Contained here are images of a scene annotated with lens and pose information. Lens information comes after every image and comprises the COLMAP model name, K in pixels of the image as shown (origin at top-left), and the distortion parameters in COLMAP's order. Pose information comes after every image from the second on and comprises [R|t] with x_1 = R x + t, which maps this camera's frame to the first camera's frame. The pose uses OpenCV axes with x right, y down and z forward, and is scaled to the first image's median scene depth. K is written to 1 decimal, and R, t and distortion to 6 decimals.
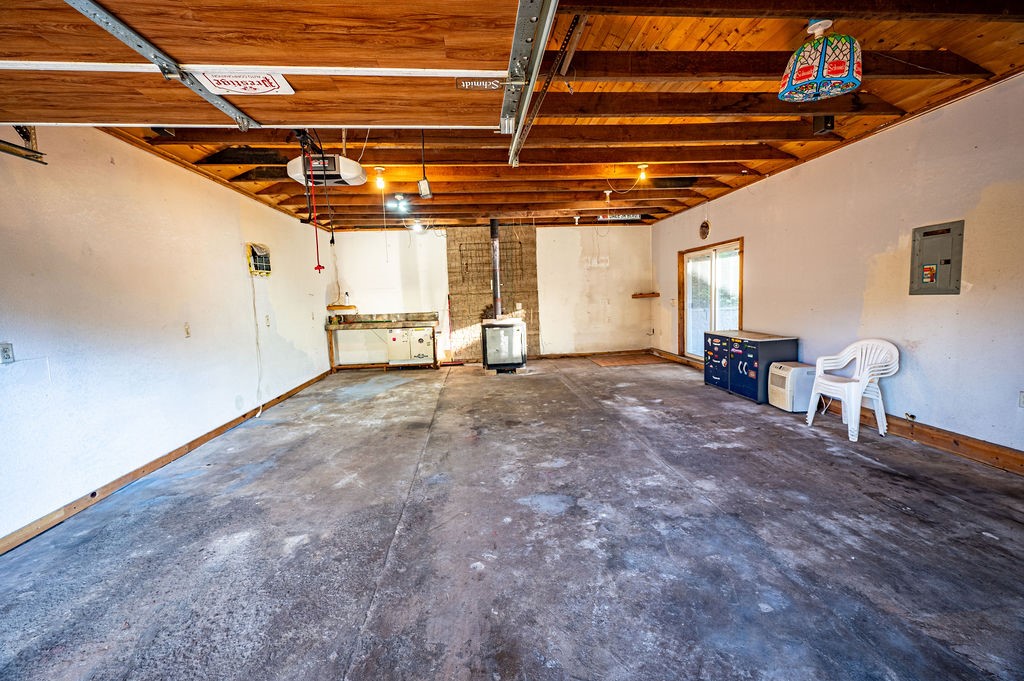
lens RADIAL K [[410.8, 0, 510.7], [0, 410.8, 337.5], [0, 0, 1]] dist [-0.000511, -0.000259]
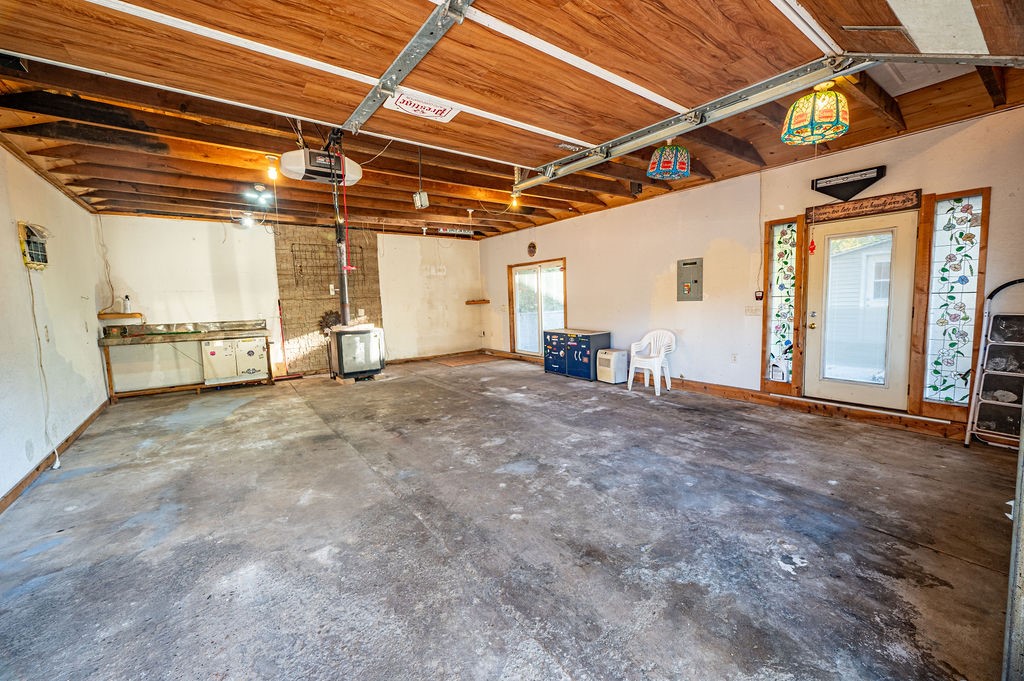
lens RADIAL K [[410.8, 0, 515.4], [0, 410.8, 337.5], [0, 0, 1]] dist [-0.000511, -0.000259]
pose [[0.849760, -0.039402, 0.525695, -0.409145], [0.050066, 0.998727, -0.006072, 0.016414], [-0.524787, 0.031480, 0.850651, -0.036022]]
